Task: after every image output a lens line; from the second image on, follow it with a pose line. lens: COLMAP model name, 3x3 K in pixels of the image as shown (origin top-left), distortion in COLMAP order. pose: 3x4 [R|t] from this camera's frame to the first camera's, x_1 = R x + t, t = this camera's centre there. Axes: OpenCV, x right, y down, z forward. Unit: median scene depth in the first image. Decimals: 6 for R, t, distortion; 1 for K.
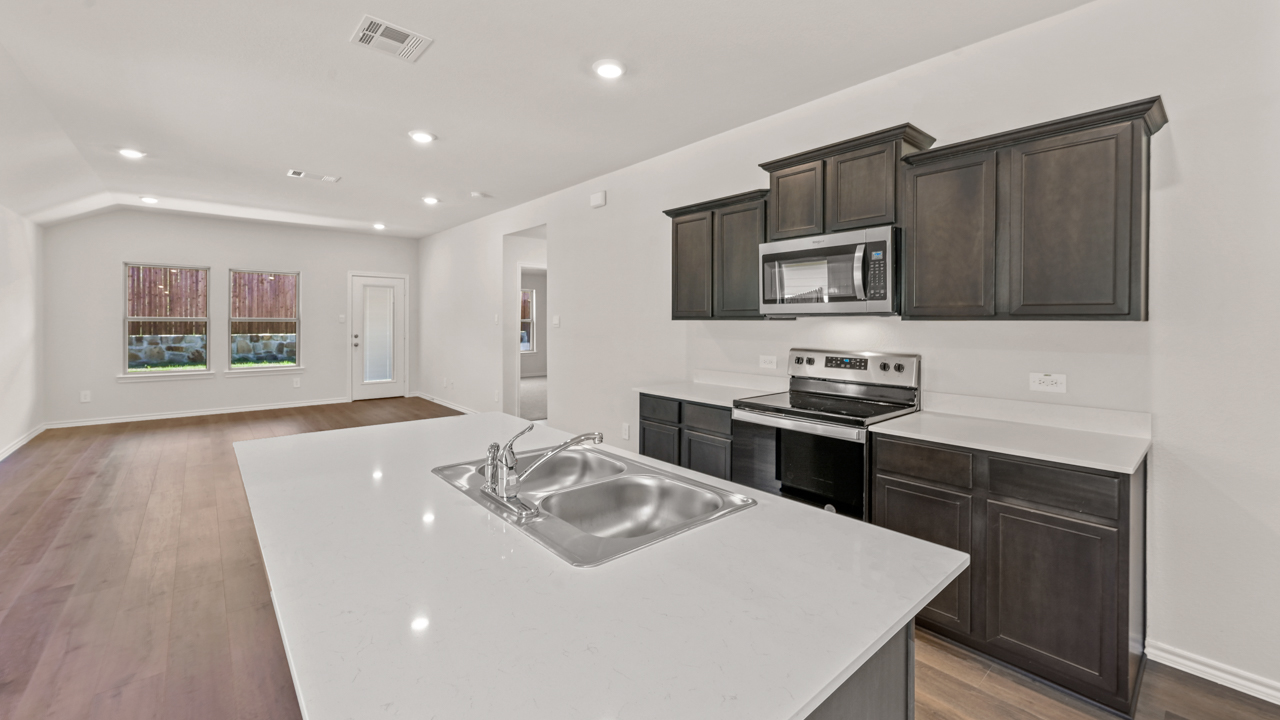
lens RADIAL K [[510.4, 0, 638.0], [0, 510.4, 320.2], [0, 0, 1]] dist [-0.000925, -0.000122]
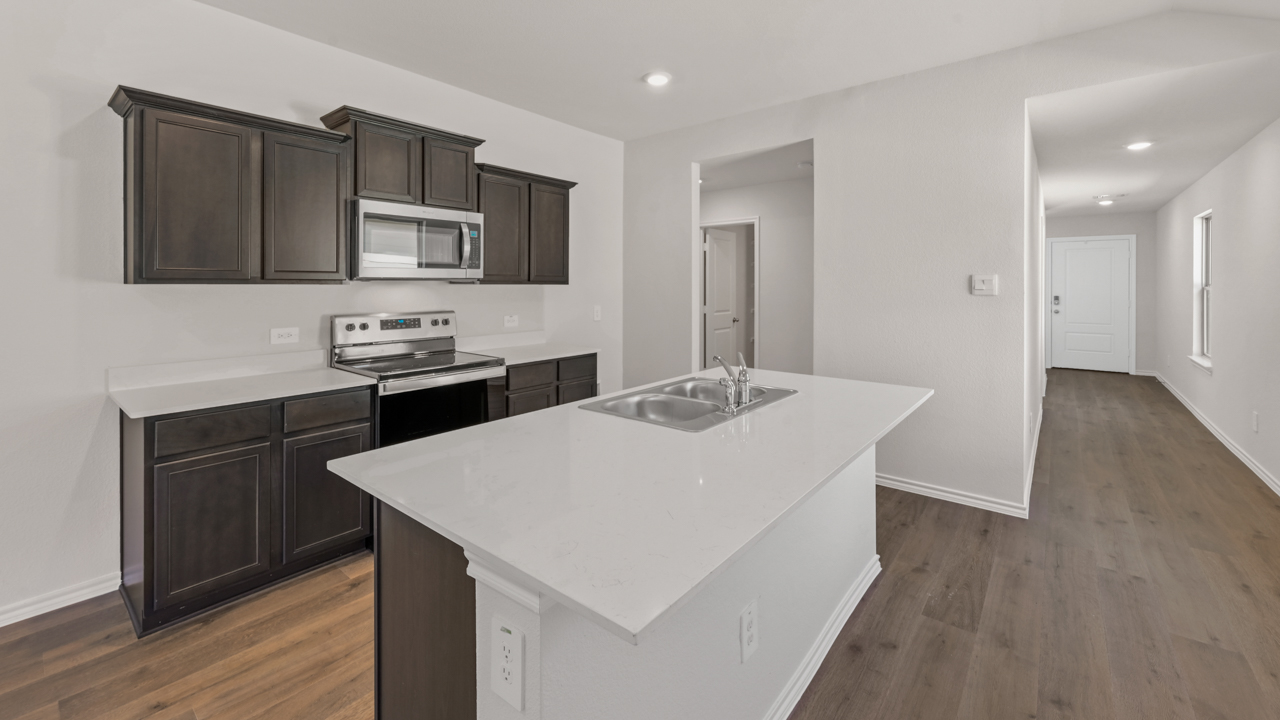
lens RADIAL K [[513.1, 0, 636.5], [0, 513.1, 287.4], [0, 0, 1]] dist [-0.000981, -0.000197]
pose [[-0.171044, -0.005214, 0.985250, -0.329340], [-0.000875, 0.999986, 0.005140, 0.000371], [-0.985263, 0.000017, -0.171046, 0.305556]]
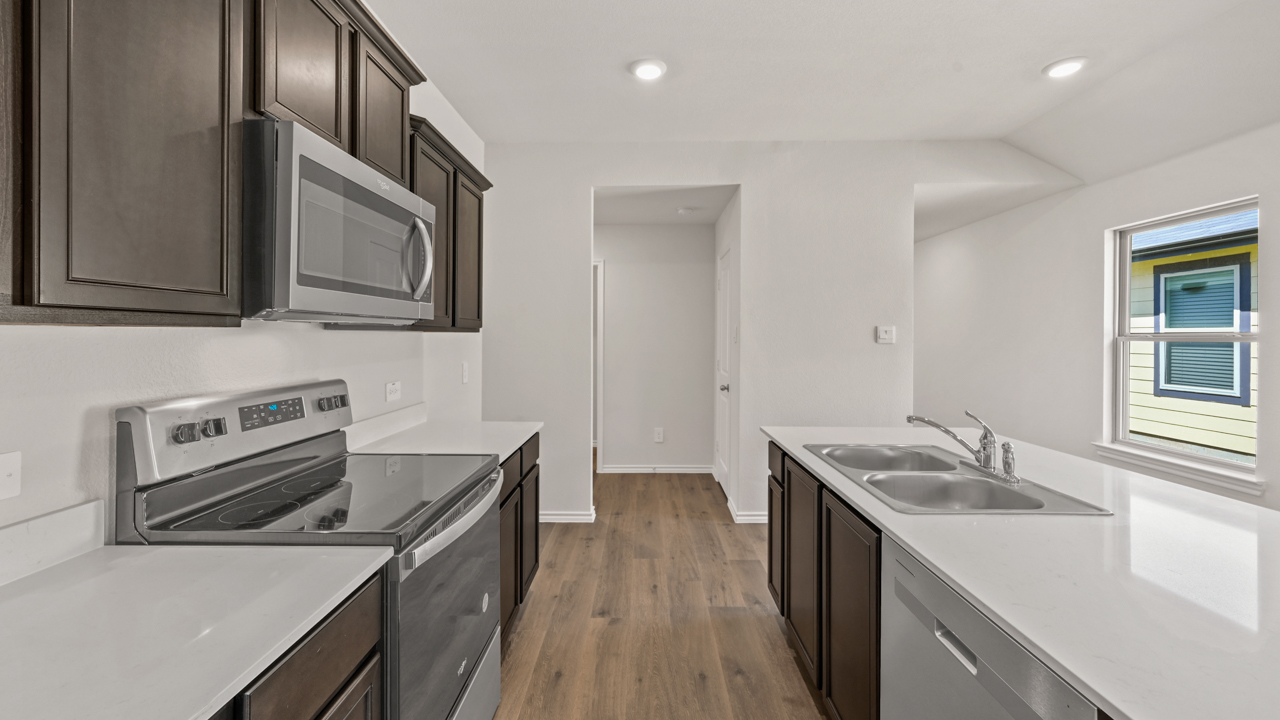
lens RADIAL K [[511.9, 0, 638.9], [0, 511.9, 339.3], [0, 0, 1]] dist [0.001987, 0.000186]
pose [[-0.751486, -0.007996, 0.659700, -0.087342], [-0.004575, 0.999966, 0.006909, 0.002569], [-0.659733, 0.002174, -0.751497, 0.502932]]
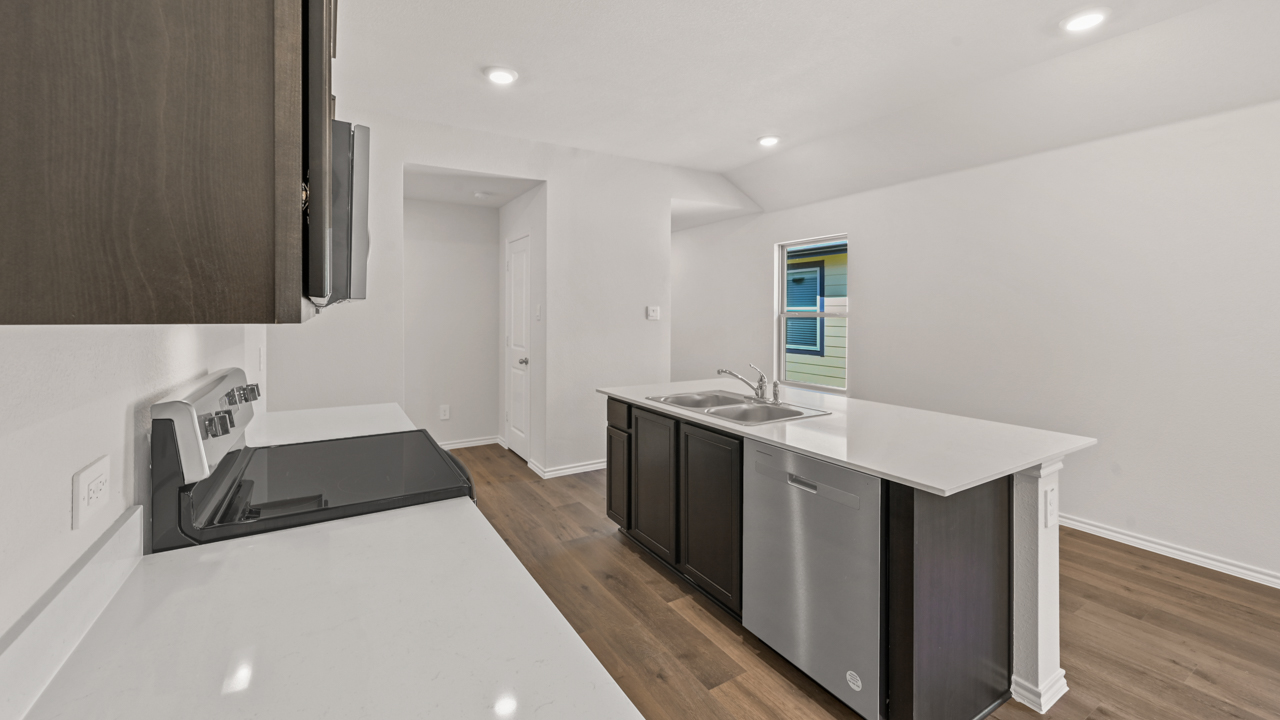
lens RADIAL K [[510.4, 0, 638.0], [0, 510.4, 320.2], [0, 0, 1]] dist [-0.000925, -0.000122]
pose [[-0.986464, -0.006545, 0.163846, -0.018619], [-0.003905, 0.999857, 0.016435, -0.001472], [-0.163930, 0.015572, -0.986349, 0.614218]]
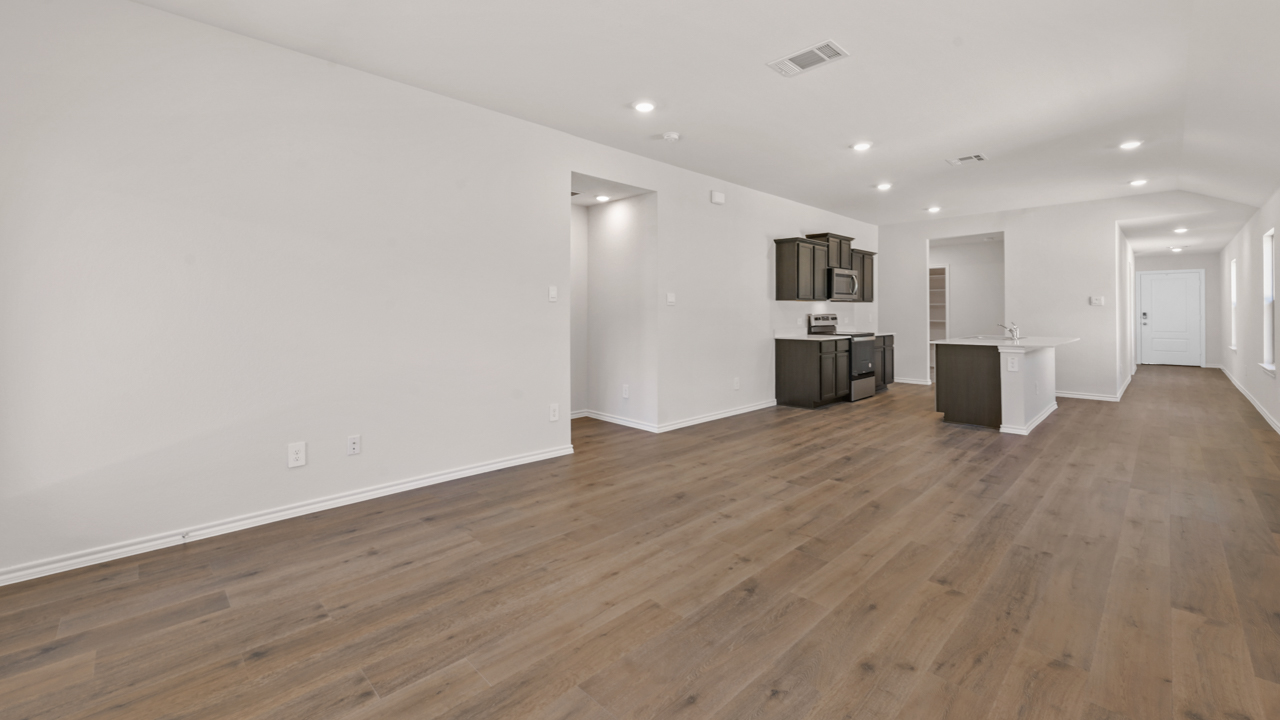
lens RADIAL K [[532.1, 0, 618.1], [0, 532.1, 310.0], [0, 0, 1]] dist [-0.000132, 0.000305]
pose [[-0.059892, 0.002415, 0.998202, -0.958111], [0.000904, 0.999997, -0.002365, 0.020636], [-0.998204, 0.000761, -0.059894, 0.963578]]
